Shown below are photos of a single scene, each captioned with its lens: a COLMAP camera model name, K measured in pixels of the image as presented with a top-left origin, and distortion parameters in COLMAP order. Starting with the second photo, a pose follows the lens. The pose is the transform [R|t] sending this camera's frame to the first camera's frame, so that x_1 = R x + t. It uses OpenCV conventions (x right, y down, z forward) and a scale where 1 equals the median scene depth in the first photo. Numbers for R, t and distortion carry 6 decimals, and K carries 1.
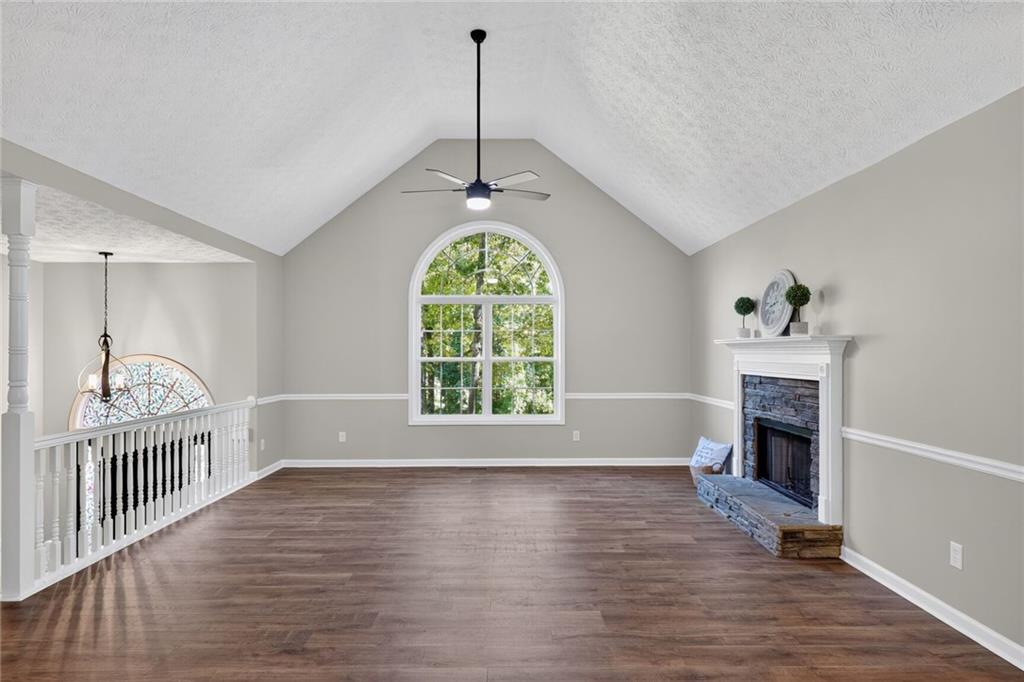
lens RADIAL K [[616.1, 0, 508.9], [0, 616.1, 343.9], [0, 0, 1]] dist [-0.004948, -0.000217]
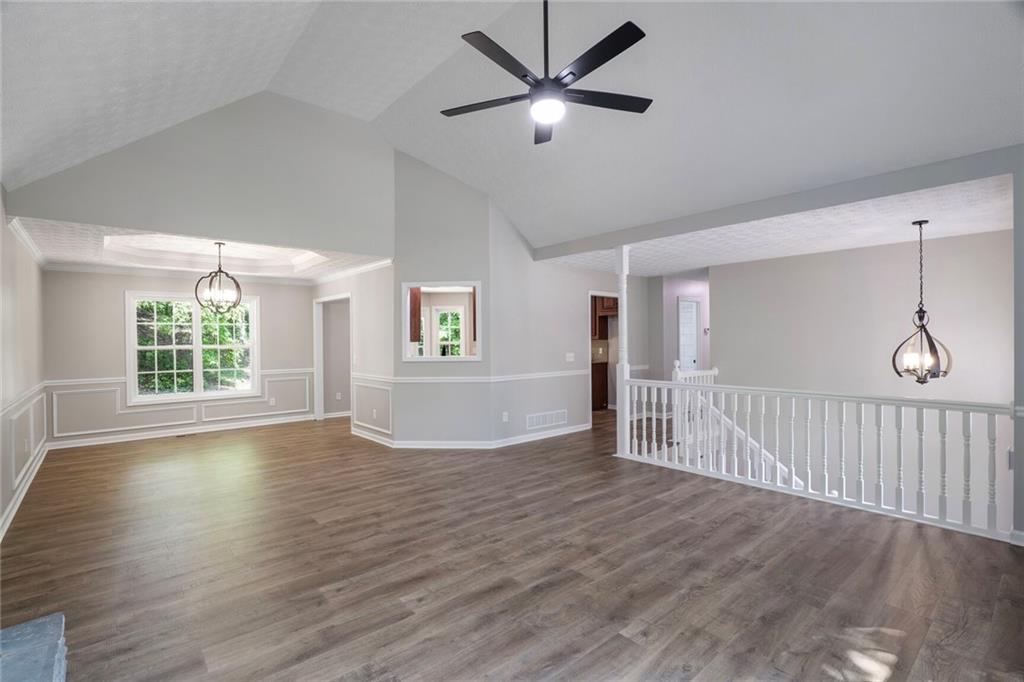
lens RADIAL K [[478.2, 0, 511.2], [0, 478.2, 340.9], [0, 0, 1]] dist [-0.017781, -0.000200]
pose [[-0.762387, 0.011591, -0.647018, 0.336885], [0.018903, 0.999812, -0.004362, 0.027738], [0.646845, -0.015556, -0.762462, 1.409312]]
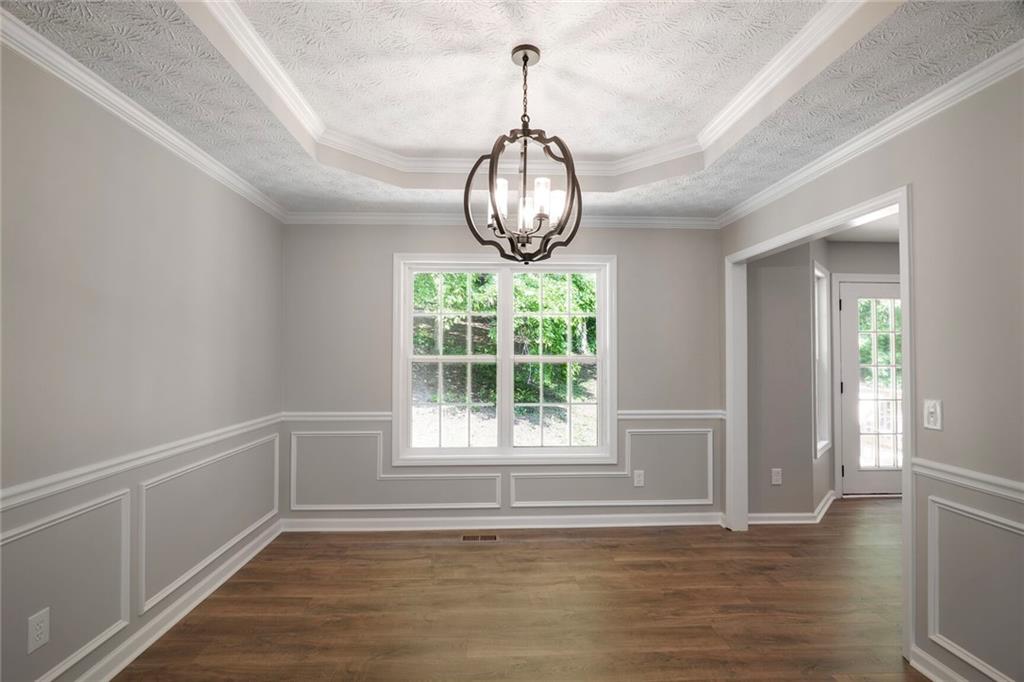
lens RADIAL K [[478.2, 0, 503.6], [0, 478.2, 337.5], [0, 0, 1]] dist [-0.017781, -0.000200]
pose [[-0.999667, -0.000010, -0.025806, 0.146296], [0.000994, 0.999243, -0.038887, 0.017188], [0.025787, -0.038900, -0.998910, 0.400903]]
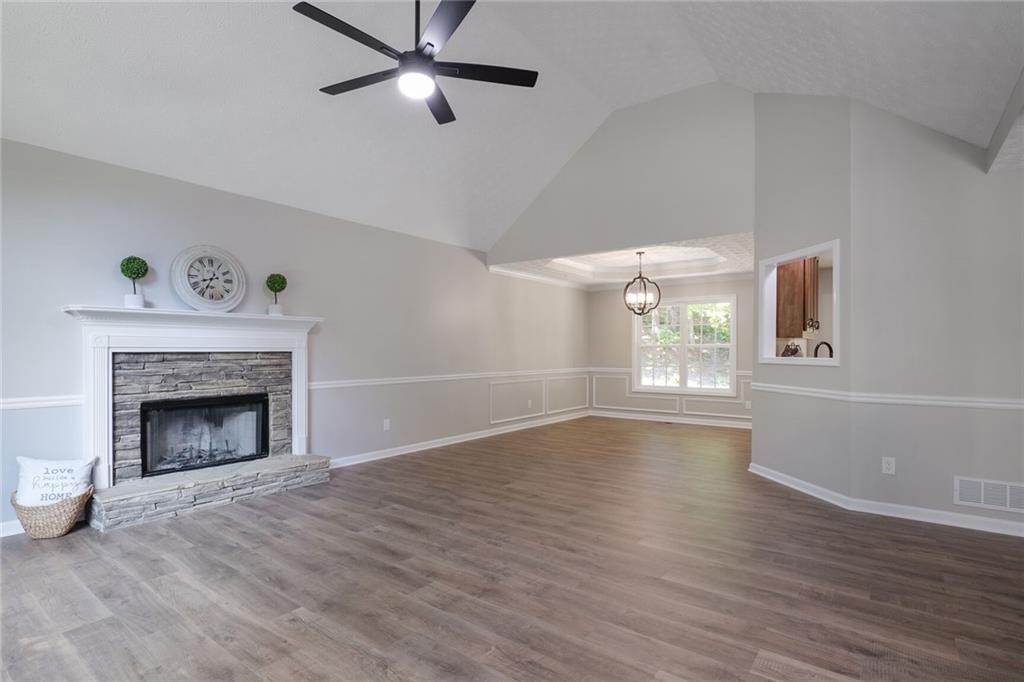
lens RADIAL K [[502.5, 0, 504.4], [0, 502.5, 342.0], [0, 0, 1]] dist [-0.017805, 0.000589]
pose [[-0.792432, 0.009288, 0.609889, -0.457618], [-0.007084, 0.999677, -0.024427, 0.056013], [-0.609919, -0.023677, -0.792110, 1.398478]]
